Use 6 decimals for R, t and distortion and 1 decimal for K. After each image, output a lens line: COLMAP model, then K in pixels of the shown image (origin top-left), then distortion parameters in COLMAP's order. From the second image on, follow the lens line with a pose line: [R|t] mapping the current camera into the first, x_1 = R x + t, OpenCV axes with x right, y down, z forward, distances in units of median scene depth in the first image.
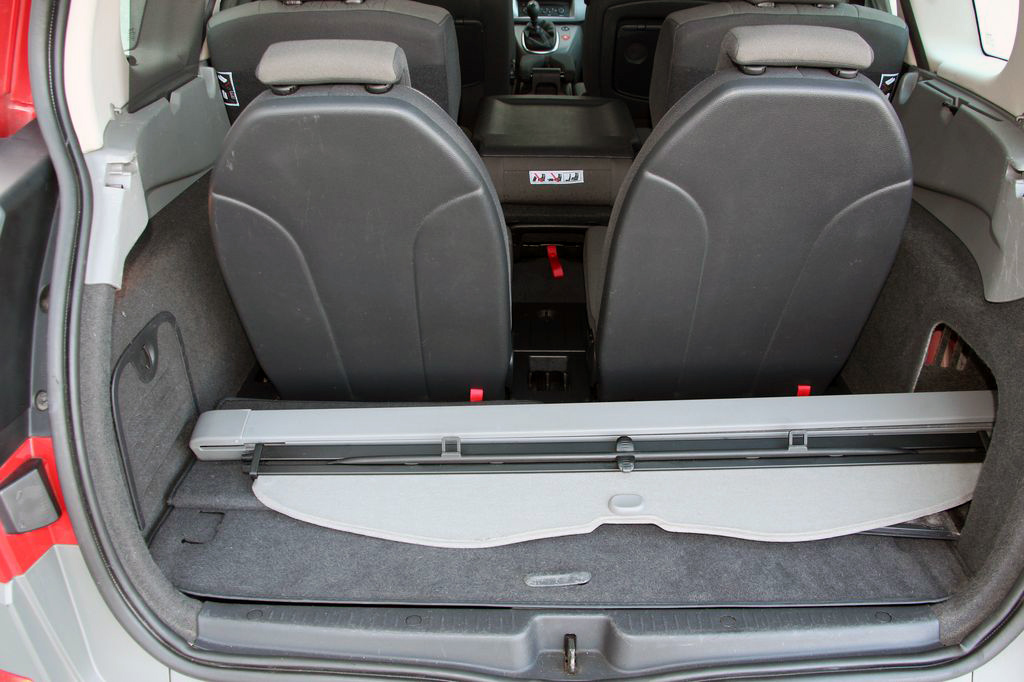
lens RADIAL K [[845.4, 0, 523.7], [0, 845.4, 345.9], [0, 0, 1]] dist [-0.167642, 0.135738]
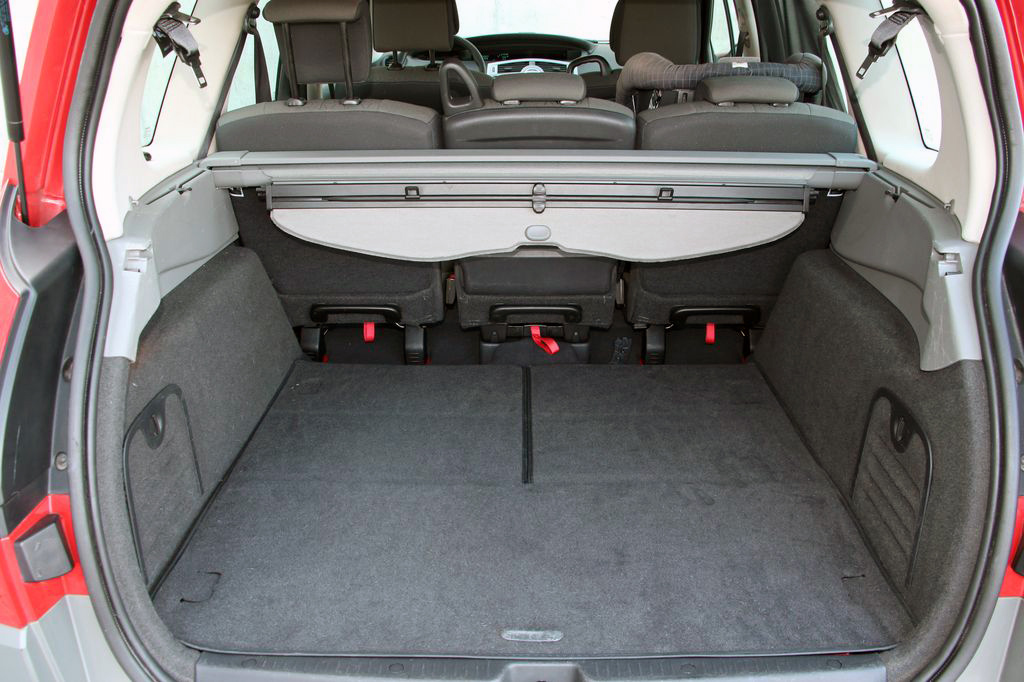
lens RADIAL K [[845.4, 0, 524.1], [0, 845.4, 345.7], [0, 0, 1]] dist [-0.167642, 0.135738]
pose [[0.999989, -0.003459, 0.003269, 0.031462], [0.003762, 0.995176, -0.098029, 0.018974], [-0.002915, 0.098040, 0.995178, -0.108215]]
